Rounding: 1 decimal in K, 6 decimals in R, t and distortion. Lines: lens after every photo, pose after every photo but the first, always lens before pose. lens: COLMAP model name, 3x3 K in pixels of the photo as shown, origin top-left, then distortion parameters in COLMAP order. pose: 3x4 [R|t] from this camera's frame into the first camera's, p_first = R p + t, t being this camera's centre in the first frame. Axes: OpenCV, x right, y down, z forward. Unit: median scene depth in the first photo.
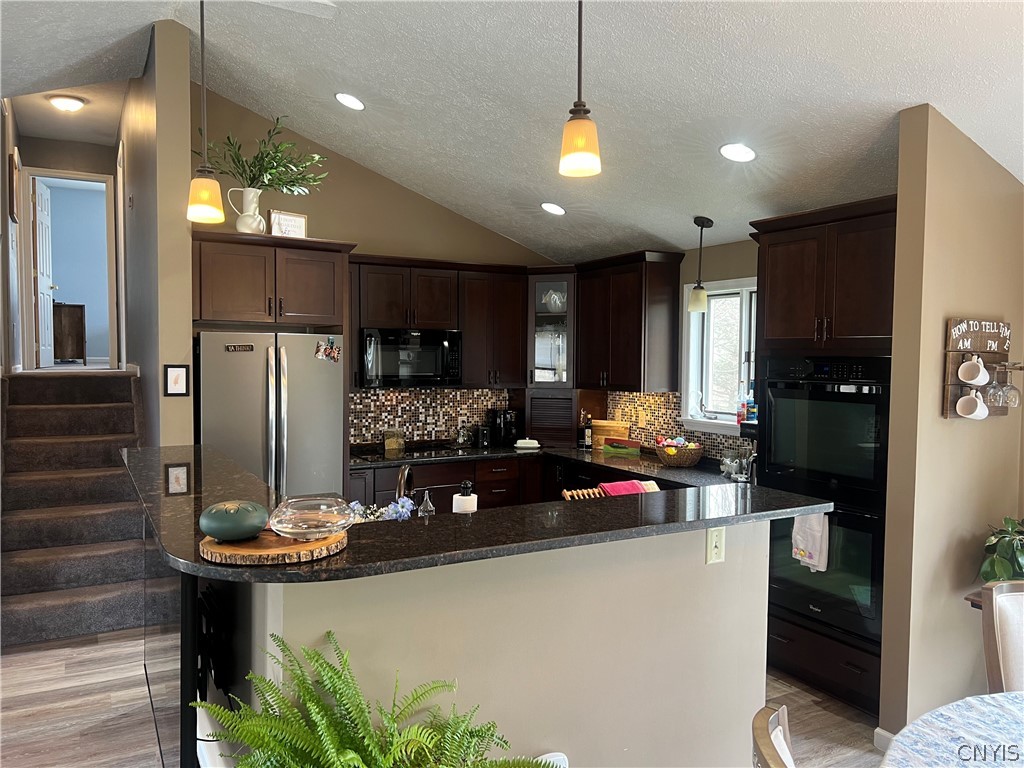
lens RADIAL K [[768.3, 0, 510.1], [0, 768.3, 387.3], [0, 0, 1]] dist [-0.037888, -0.001744]
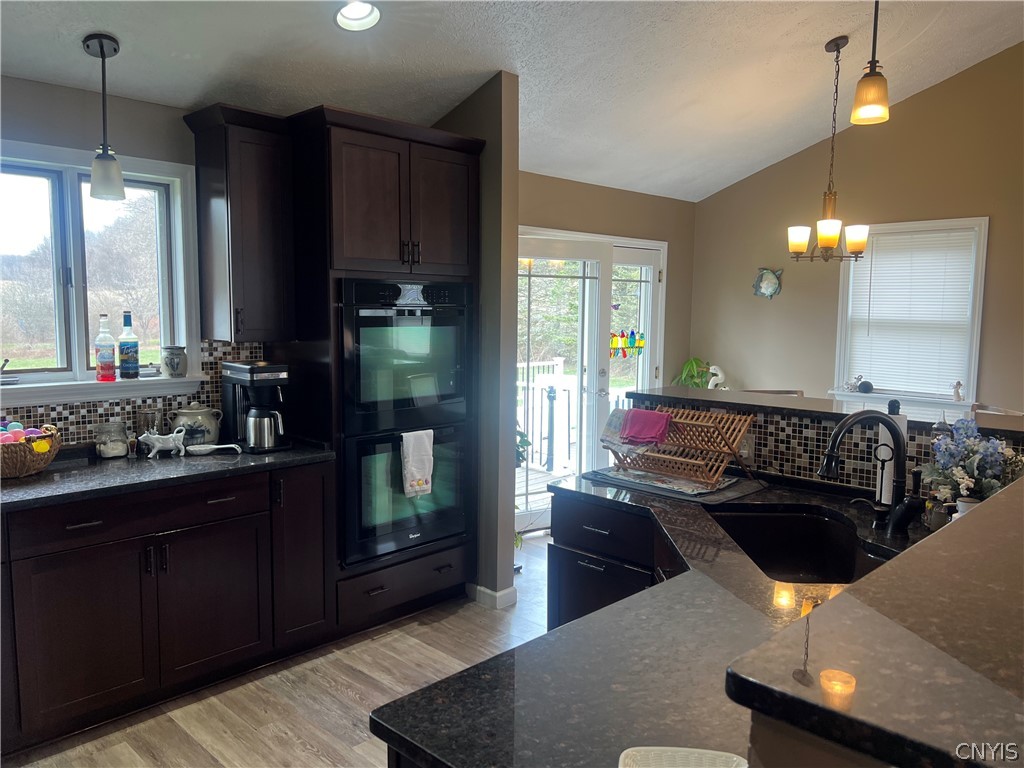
lens RADIAL K [[768.3, 0, 507.3], [0, 768.3, 388.1], [0, 0, 1]] dist [-0.037888, -0.001744]
pose [[-0.293323, -0.107902, 0.949905, -0.533743], [0.038140, 0.991498, 0.124405, -0.017308], [-0.955252, 0.072720, -0.286714, 1.103888]]
